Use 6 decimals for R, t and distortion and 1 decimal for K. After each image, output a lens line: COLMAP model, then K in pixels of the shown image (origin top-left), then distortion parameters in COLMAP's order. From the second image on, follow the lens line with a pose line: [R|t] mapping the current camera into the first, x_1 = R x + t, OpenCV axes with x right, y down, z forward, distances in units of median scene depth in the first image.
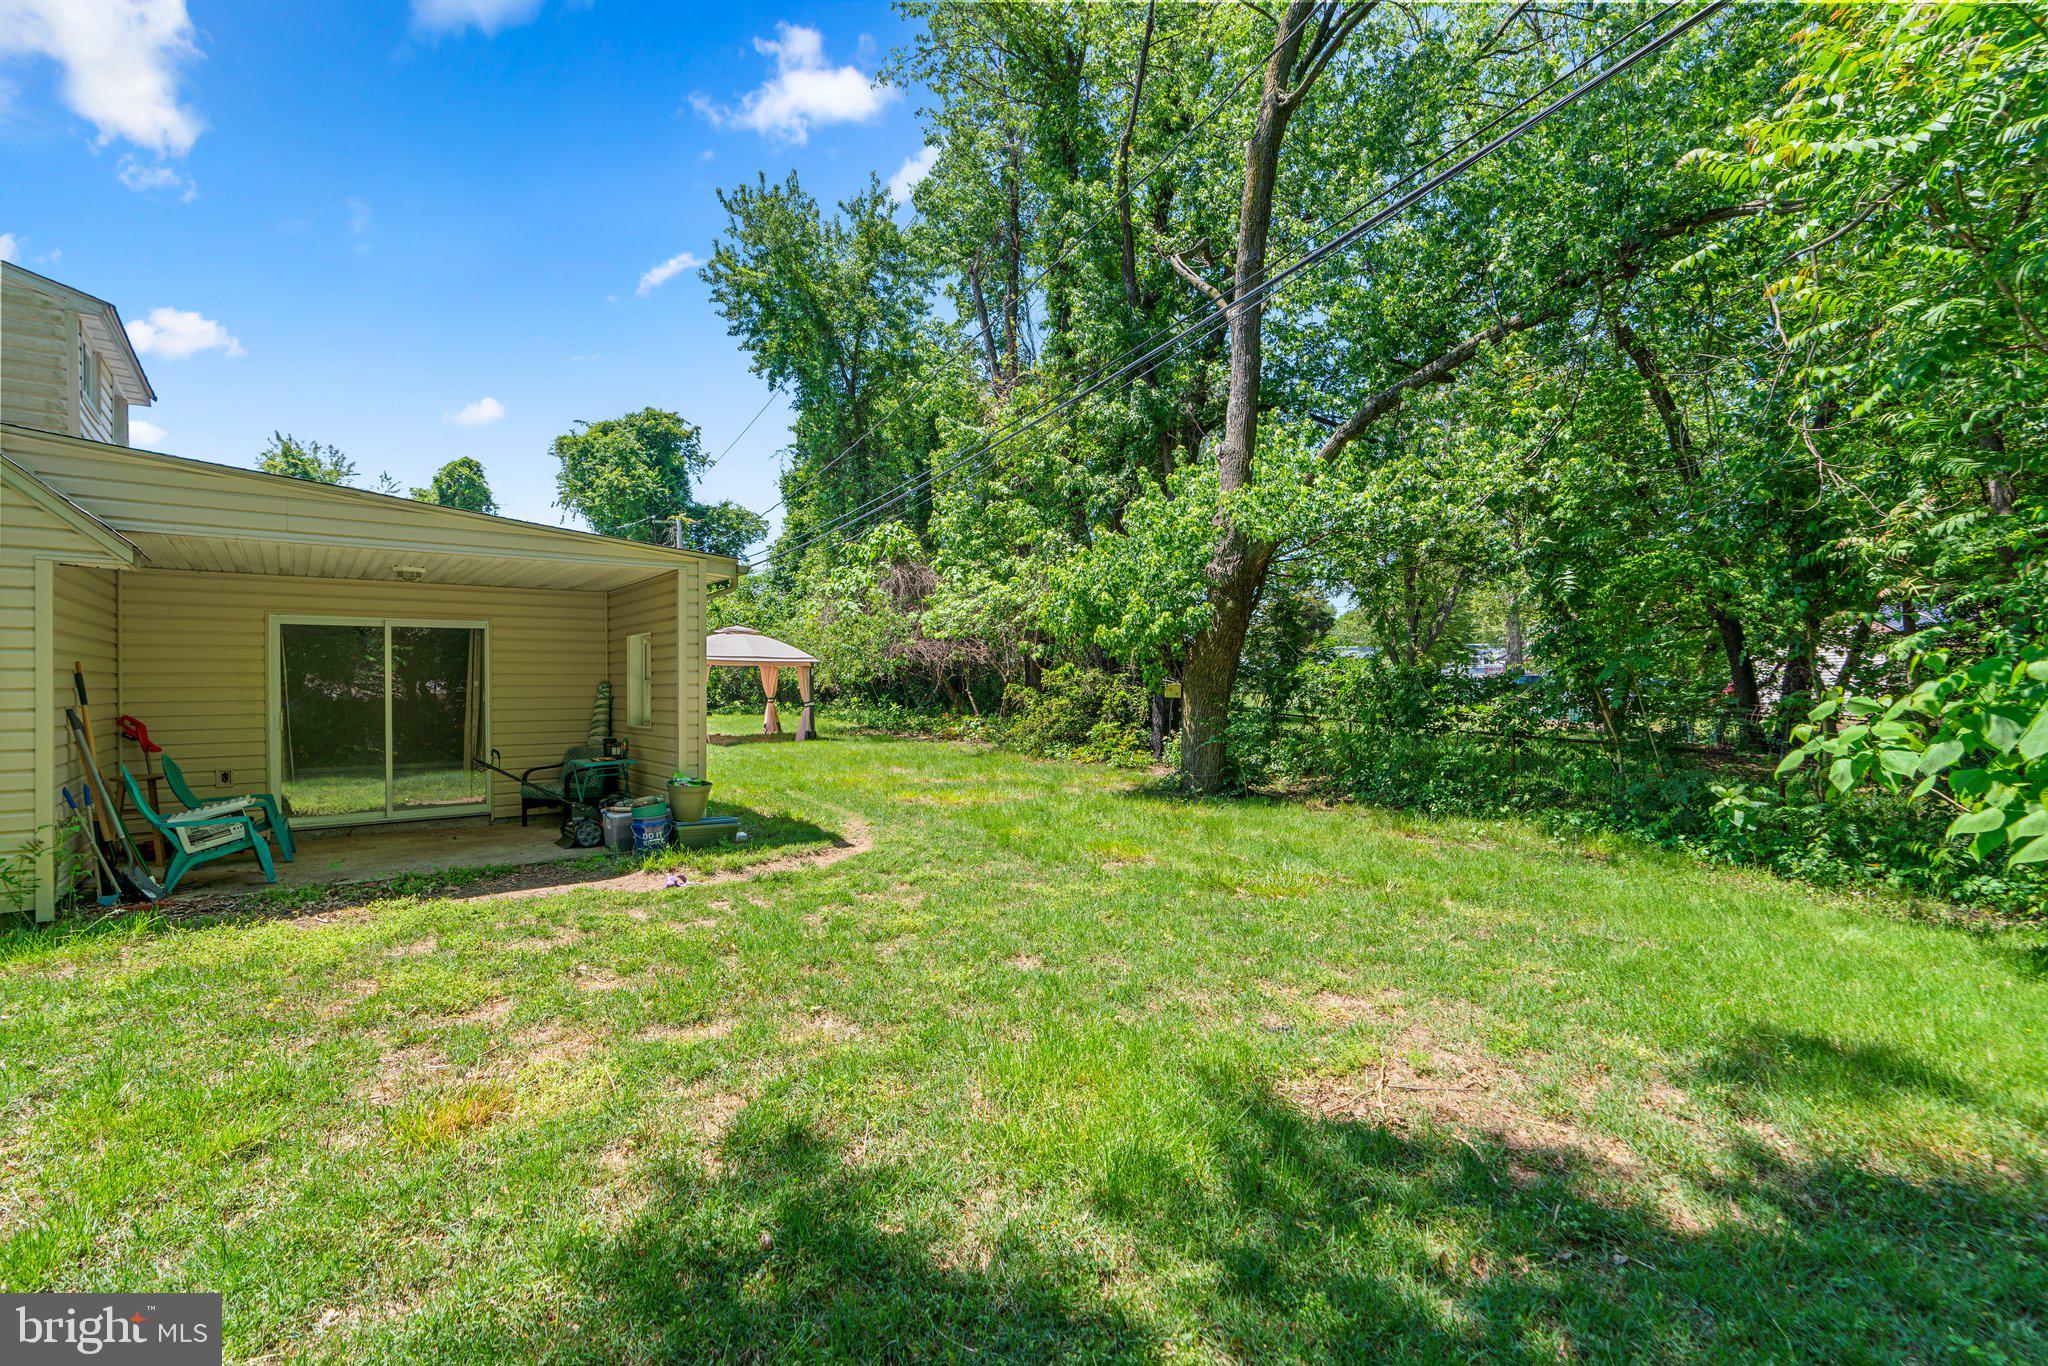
lens RADIAL K [[920.9, 0, 1031.7], [0, 920.9, 686.8], [0, 0, 1]] dist [-0.019637, 0.012011]
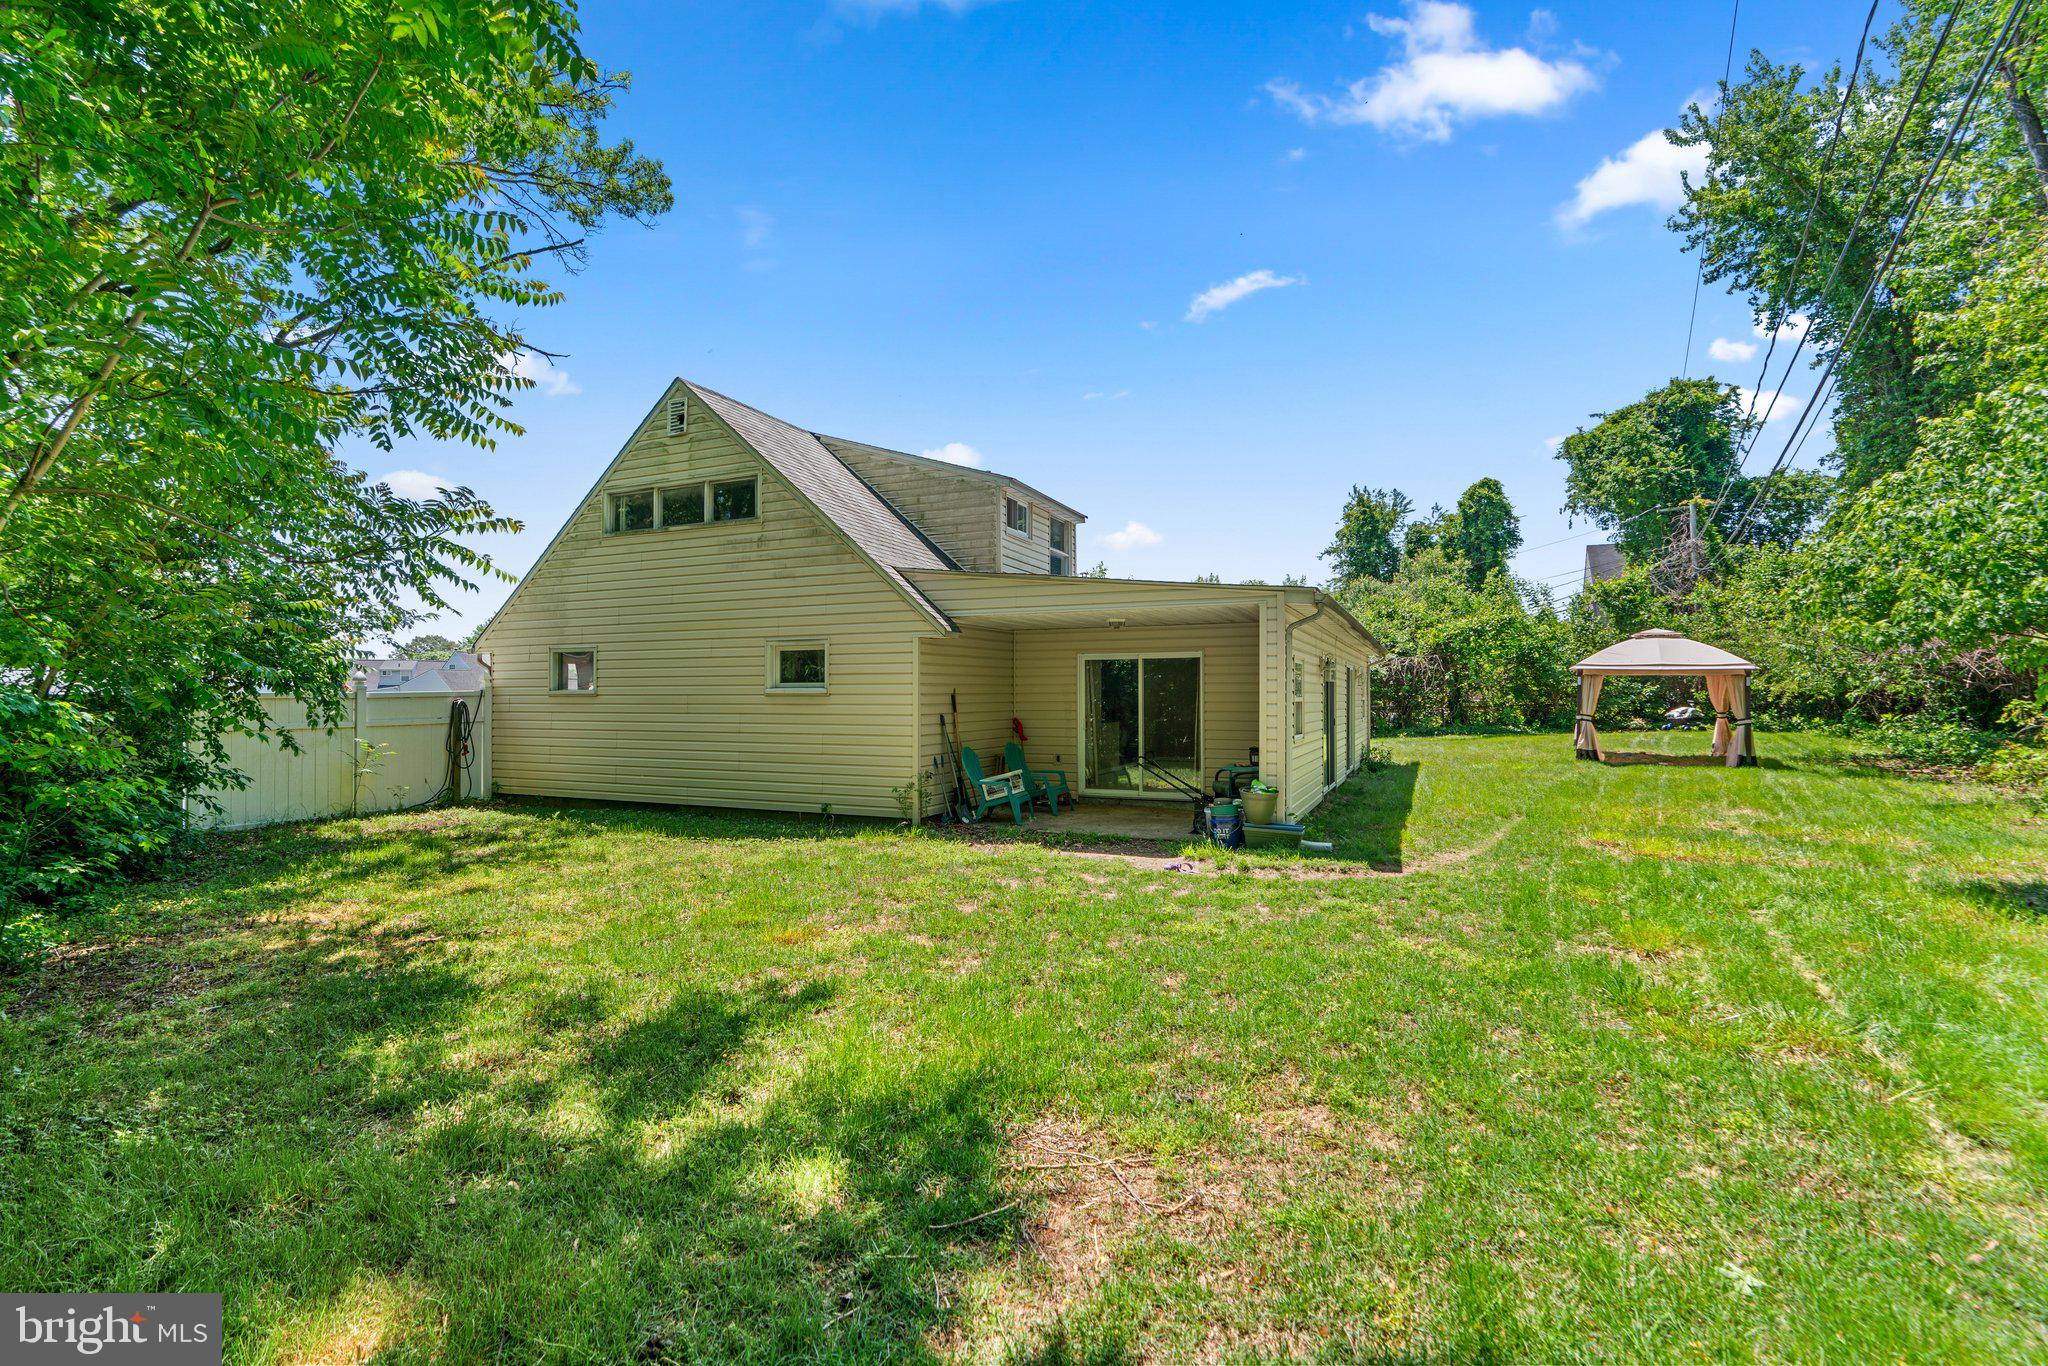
lens RADIAL K [[934.2, 0, 1038.7], [0, 934.2, 711.6], [0, 0, 1]] dist [-0.021579, 0.011170]
pose [[0.452140, 0.021997, -0.891676, 0.120310], [-0.002676, 0.999725, 0.023306, -0.004304], [0.891943, -0.008151, 0.452075, 0.052742]]
